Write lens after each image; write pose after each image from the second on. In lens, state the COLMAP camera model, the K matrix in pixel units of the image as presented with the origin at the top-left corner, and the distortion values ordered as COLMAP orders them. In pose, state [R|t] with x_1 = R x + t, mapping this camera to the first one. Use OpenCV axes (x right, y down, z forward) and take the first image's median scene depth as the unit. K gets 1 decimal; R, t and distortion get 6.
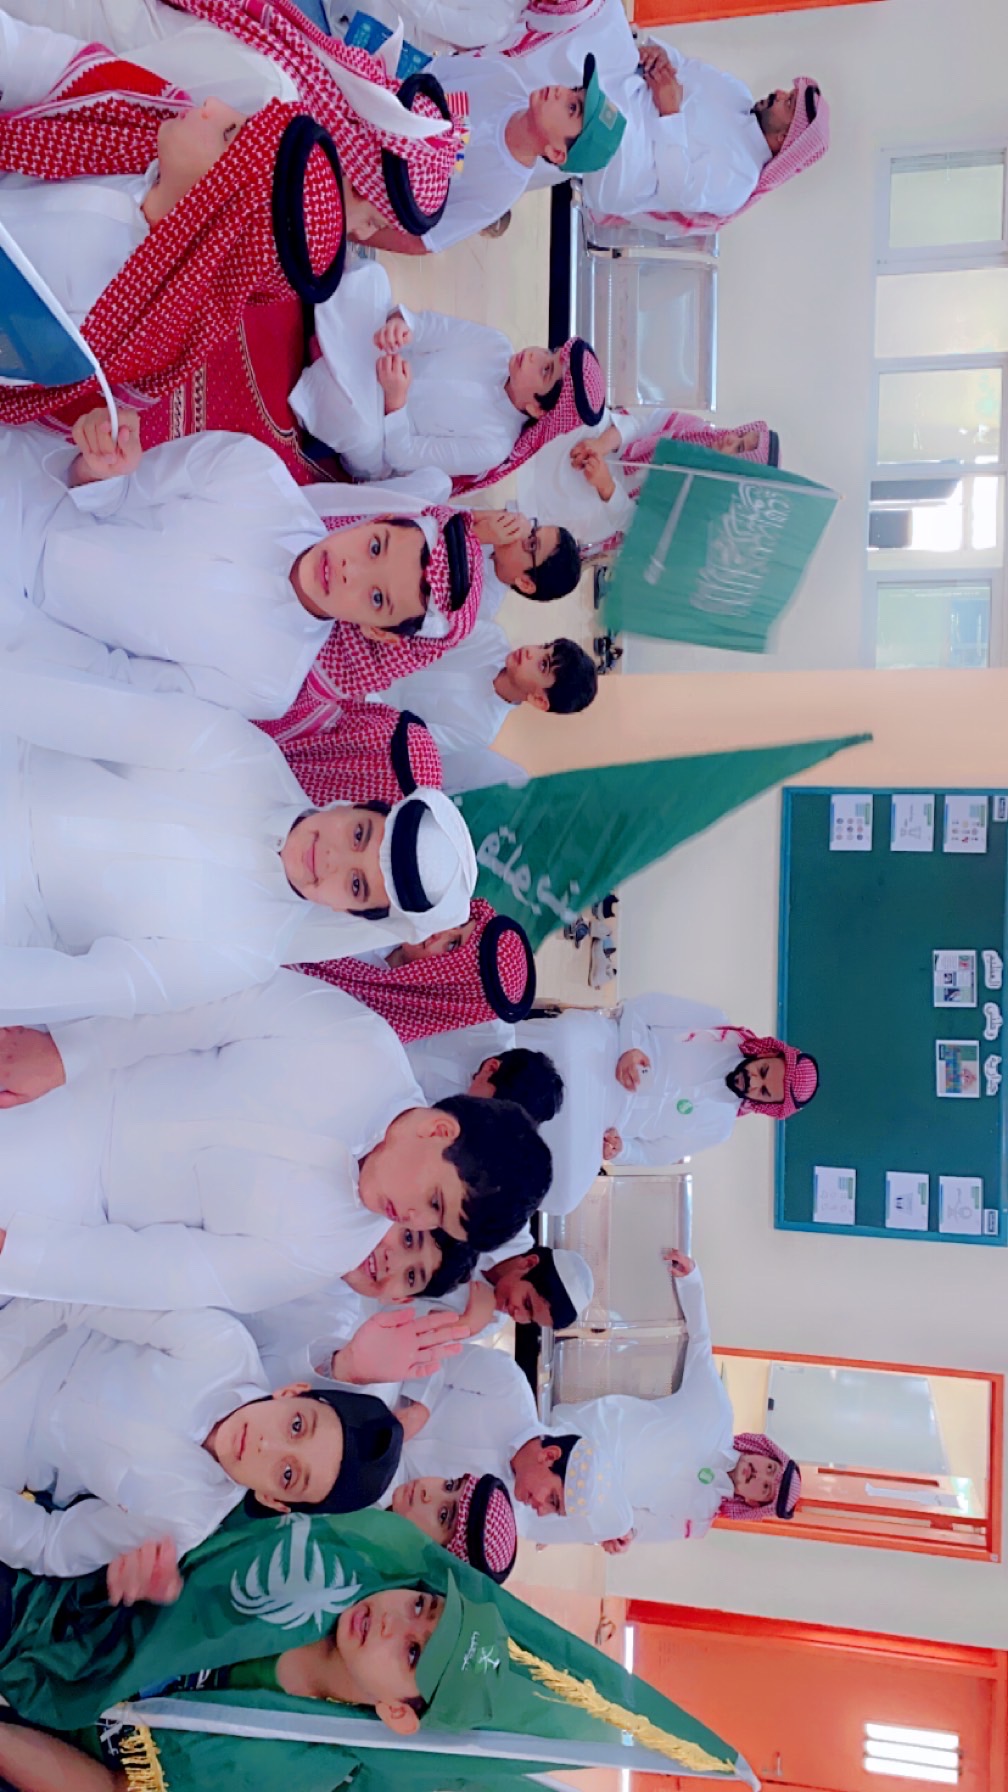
lens RADIAL K [[1496.6, 0, 492.3], [0, 1496.6, 878.3], [0, 0, 1]] dist [0.011183, -0.023071]
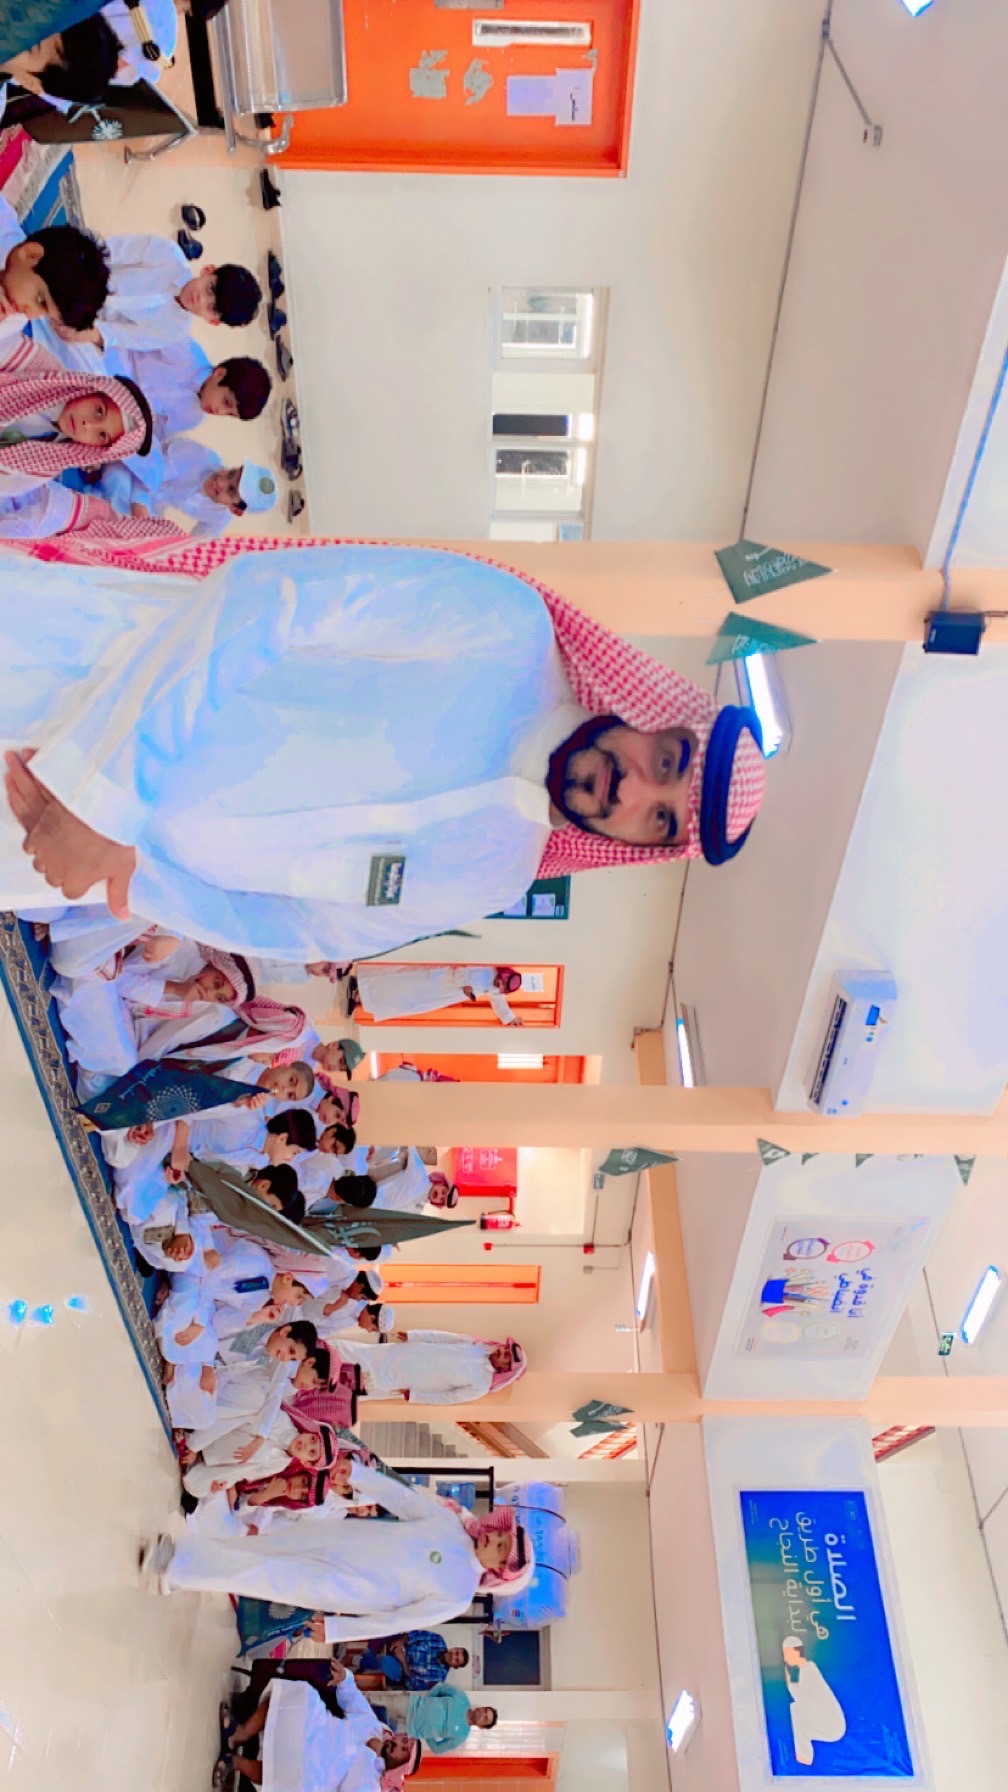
lens RADIAL K [[1433.4, 0, 522.4], [0, 1433.4, 896.7], [0, 0, 1]] dist [0.050631, -0.059954]
pose [[0.971500, -0.166075, 0.169138, -0.001339], [-0.005793, 0.696691, 0.717348, -1.015991], [-0.236970, -0.697883, 0.675873, -0.145499]]
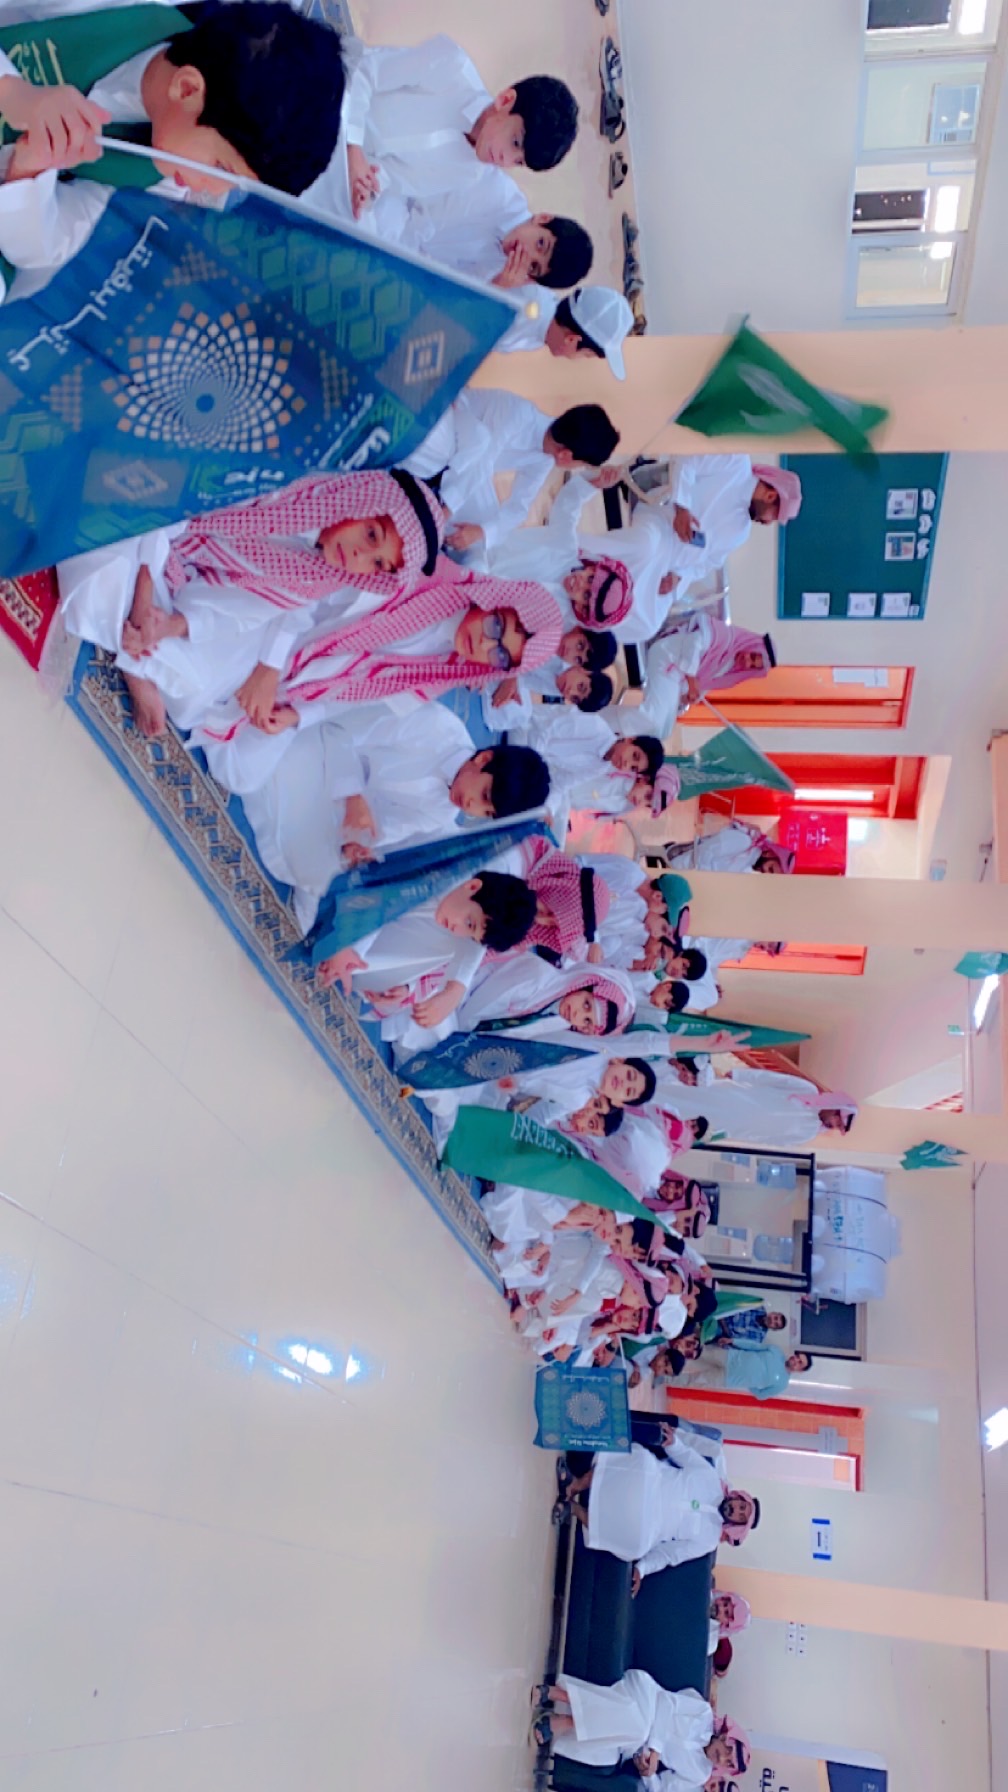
lens RADIAL K [[1433.4, 0, 497.7], [0, 1433.4, 878.5], [0, 0, 1]] dist [0.050631, -0.059954]
pose [[0.979026, -0.171148, -0.110530, 0.019721], [0.179670, 0.469494, 0.864462, -1.033486], [-0.096058, -0.866189, 0.490397, 0.044658]]
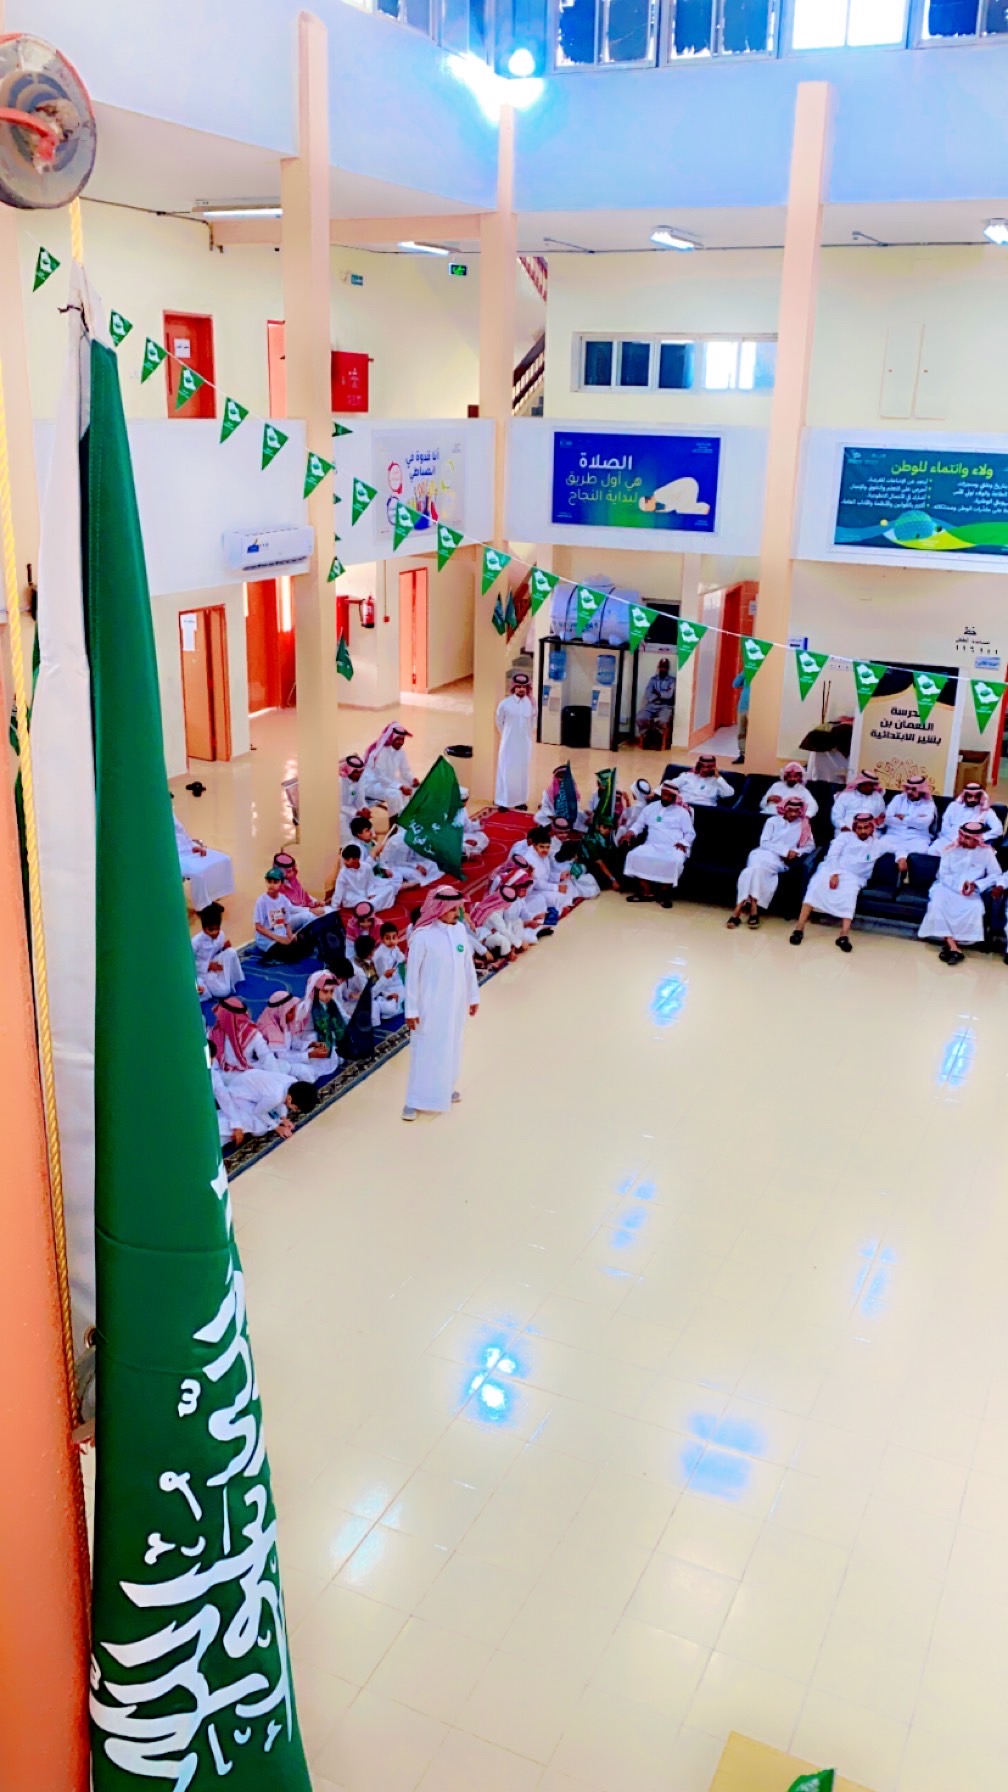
lens RADIAL K [[1433.4, 0, 532.7], [0, 1433.4, 898.9], [0, 0, 1]] dist [0.050631, -0.059954]
pose [[-0.183823, -0.951184, -0.247909, 0.365872], [0.414150, -0.303674, 0.858057, -1.562882], [-0.891454, 0.055059, 0.449755, -0.535405]]
